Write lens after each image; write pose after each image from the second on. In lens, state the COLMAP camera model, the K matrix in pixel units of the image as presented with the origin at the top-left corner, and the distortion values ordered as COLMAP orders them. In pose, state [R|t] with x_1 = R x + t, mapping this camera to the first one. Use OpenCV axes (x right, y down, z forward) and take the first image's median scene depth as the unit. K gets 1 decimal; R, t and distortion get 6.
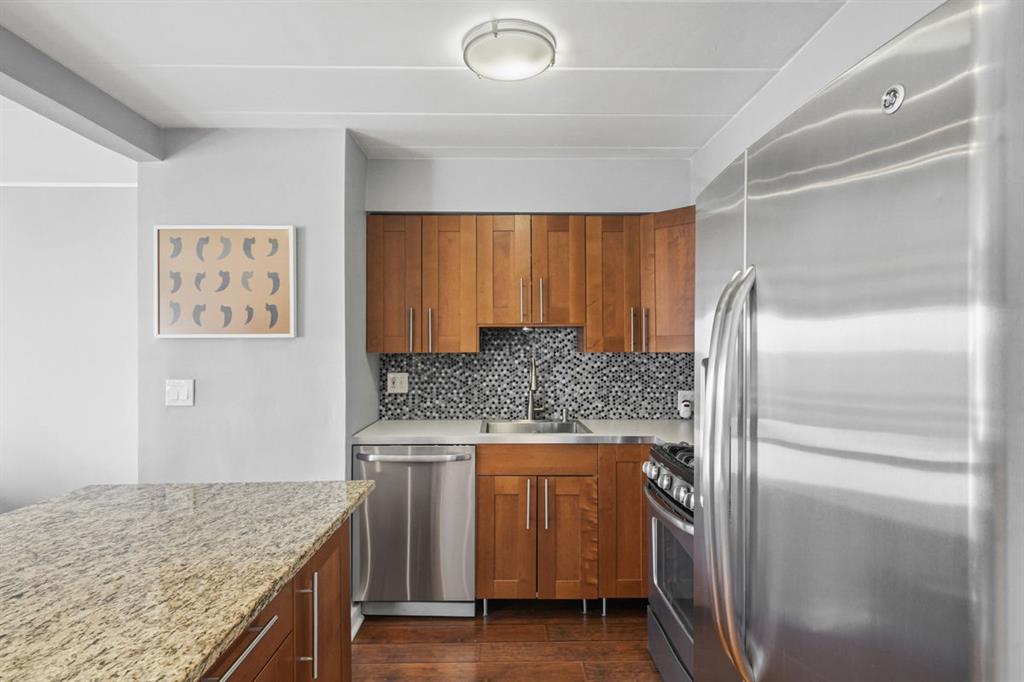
lens RADIAL K [[572.1, 0, 523.2], [0, 572.1, 343.6], [0, 0, 1]] dist [0.001670, -0.000123]
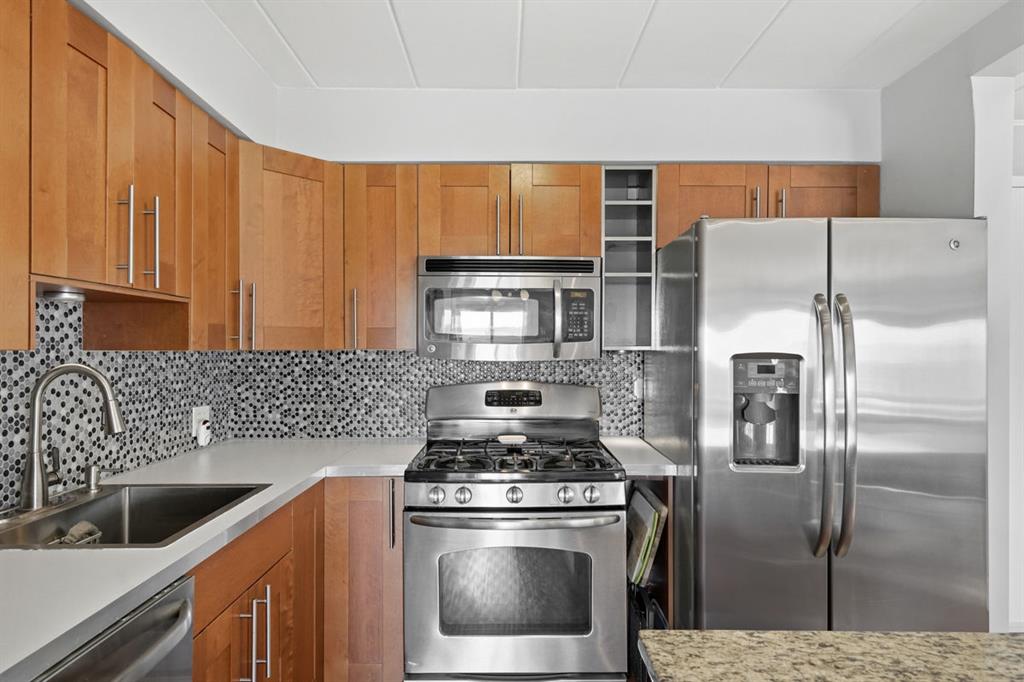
lens RADIAL K [[572.1, 0, 523.2], [0, 572.1, 343.6], [0, 0, 1]] dist [0.001670, -0.000123]
pose [[0.016144, 0.012599, 0.999790, -0.403967], [-0.012098, 0.999850, -0.012405, 0.010874], [-0.999796, -0.011895, 0.016294, 0.614900]]
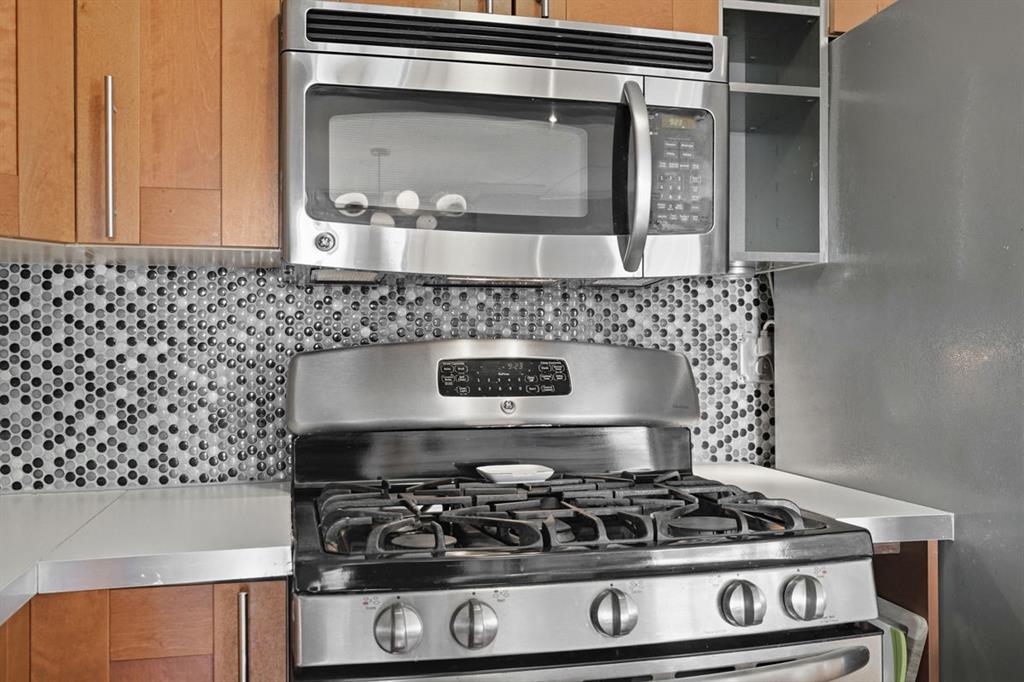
lens RADIAL K [[914.8, 0, 512.0], [0, 914.8, 341.0], [0, 0, 1]] dist [0.003344, -0.001958]
pose [[-0.197843, 0.020450, 0.980020, -0.151213], [-0.005089, 0.999747, -0.021889, 0.063651], [-0.980221, -0.009318, -0.197689, 0.732980]]
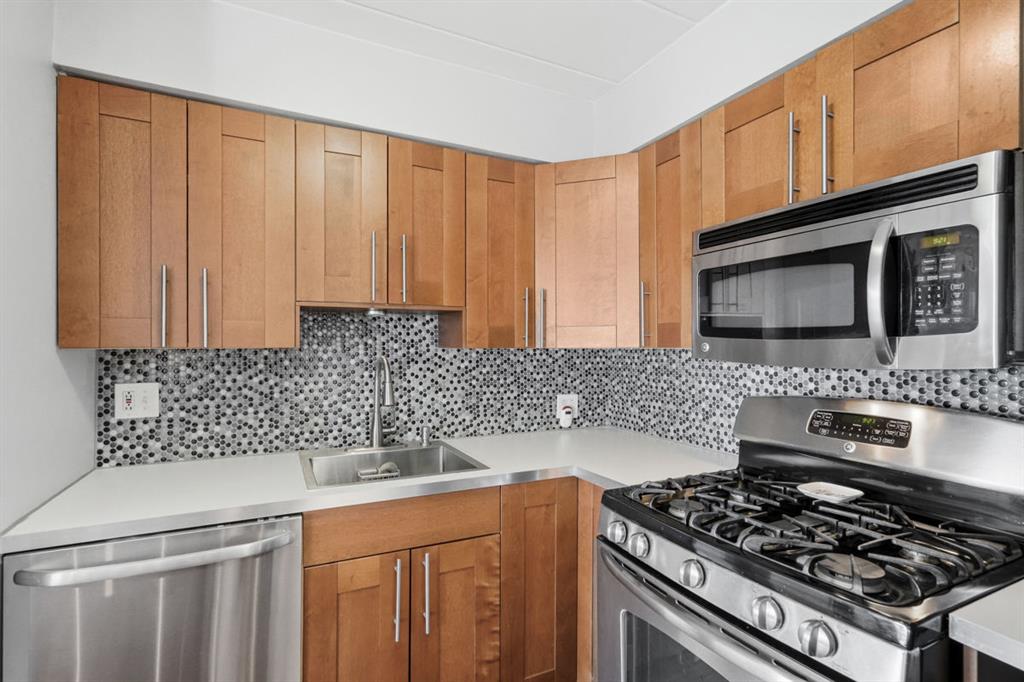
lens RADIAL K [[485.4, 0, 514.6], [0, 485.4, 346.5], [0, 0, 1]] dist [0.000058, 0.000179]
pose [[0.912904, 0.003151, 0.408162, -0.071957], [-0.008424, 0.999903, 0.011122, 0.005728], [-0.408087, -0.013591, 0.912842, 0.396356]]
